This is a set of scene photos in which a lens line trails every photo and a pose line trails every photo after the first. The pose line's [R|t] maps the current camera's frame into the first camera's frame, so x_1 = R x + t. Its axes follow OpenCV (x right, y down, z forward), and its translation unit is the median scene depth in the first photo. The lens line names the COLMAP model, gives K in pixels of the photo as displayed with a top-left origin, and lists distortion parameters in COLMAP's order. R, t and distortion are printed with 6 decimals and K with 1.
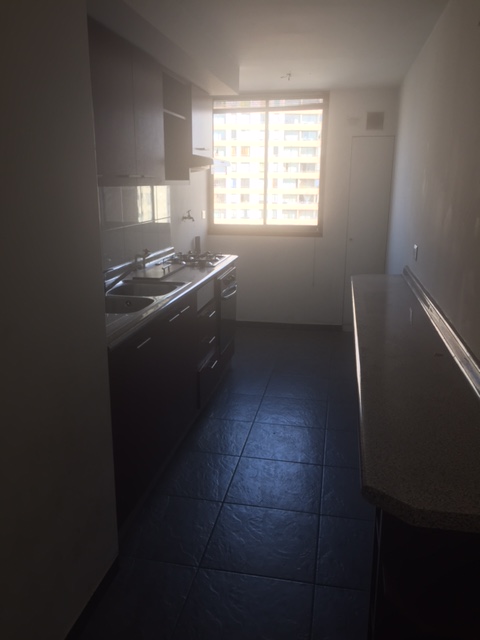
lens RADIAL K [[542.5, 0, 240.0], [0, 542.5, 320.0], [0, 0, 1]] dist [-0.001721, -0.002179]
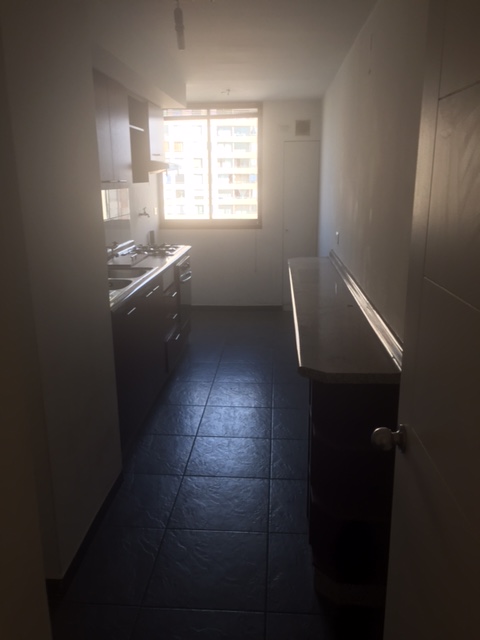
lens RADIAL K [[553.8, 0, 253.8], [0, 553.8, 341.8], [0, 0, 1]] dist [-0.086081, -0.000024]
pose [[0.990200, -0.049776, 0.130487, -0.034408], [0.044254, 0.998012, 0.044883, 0.038284], [-0.132462, -0.038668, 0.990434, -0.187767]]
